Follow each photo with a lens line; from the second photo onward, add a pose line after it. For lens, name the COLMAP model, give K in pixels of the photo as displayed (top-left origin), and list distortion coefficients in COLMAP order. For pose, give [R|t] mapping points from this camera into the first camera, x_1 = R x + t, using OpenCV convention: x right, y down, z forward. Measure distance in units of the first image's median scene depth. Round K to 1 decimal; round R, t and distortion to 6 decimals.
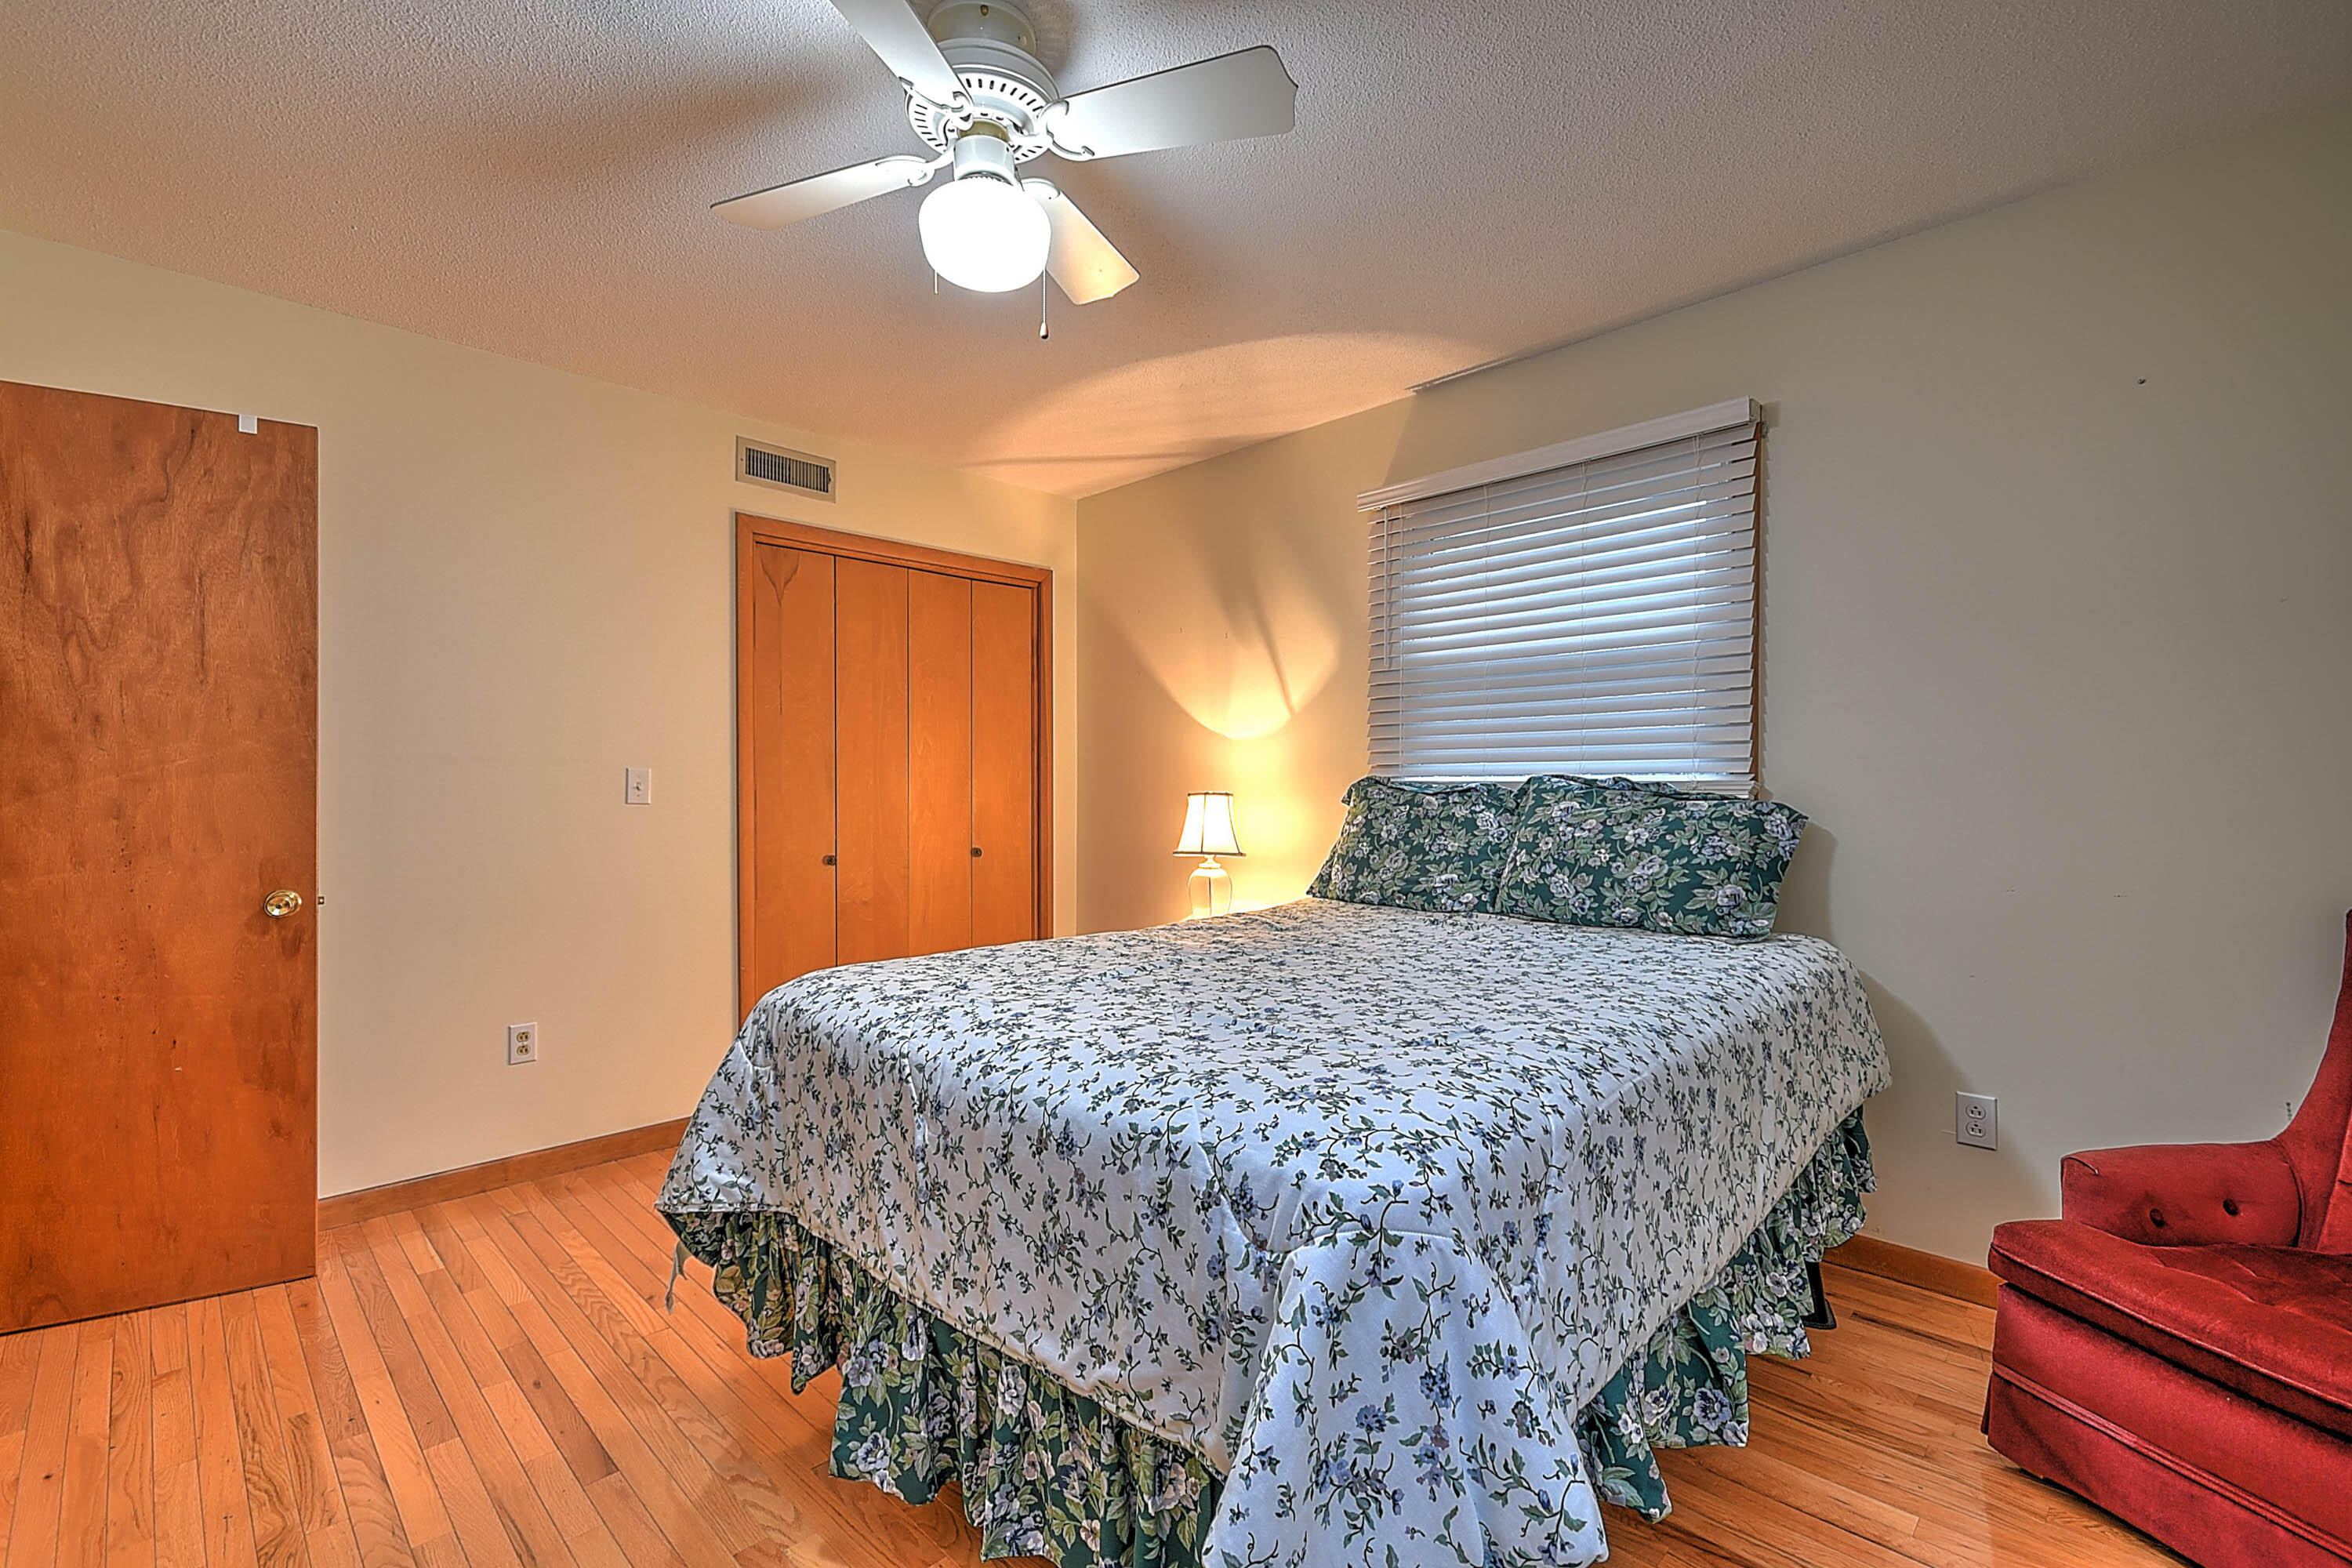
lens RADIAL K [[1027.1, 0, 1182.1], [0, 1027.1, 778.7], [0, 0, 1]] dist [0.022105, -0.011646]
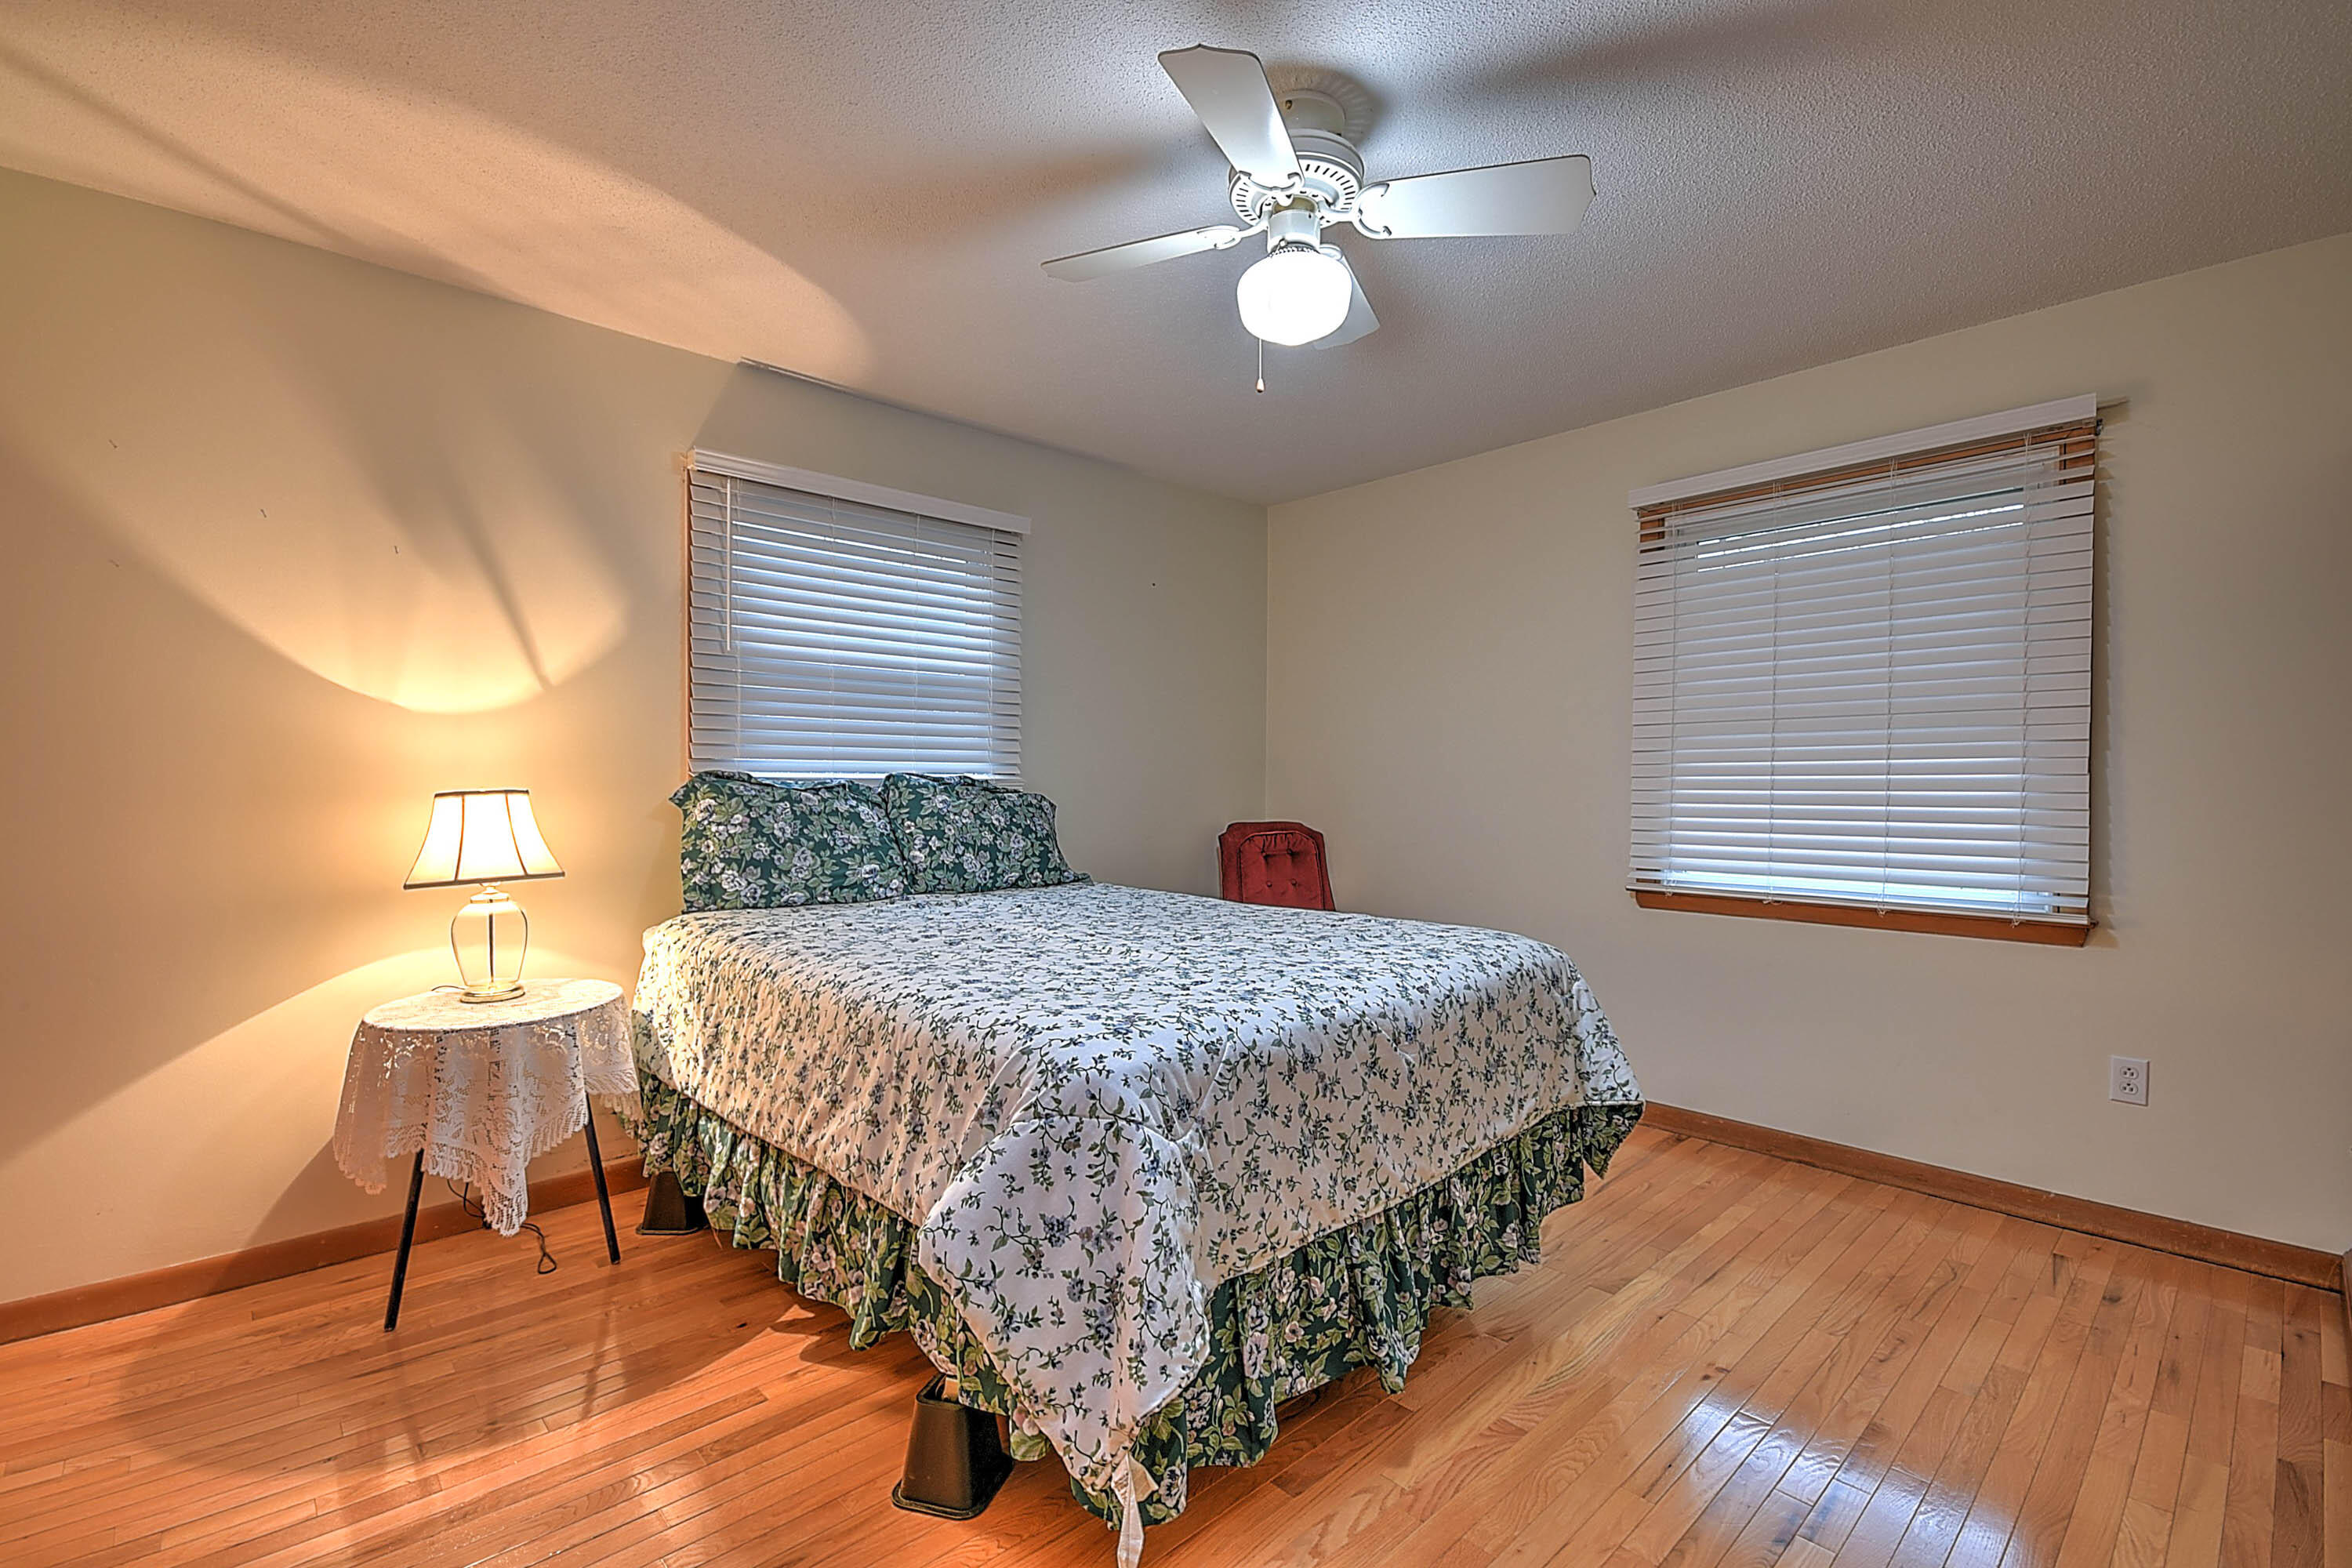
lens RADIAL K [[1027.1, 0, 1187.3], [0, 1027.1, 784.7], [0, 0, 1]] dist [0.022105, -0.011646]
pose [[0.036351, 0.005765, 0.999322, -0.773423], [-0.005567, 0.999969, -0.005567, 0.013693], [-0.999324, -0.005361, 0.036382, 0.618135]]
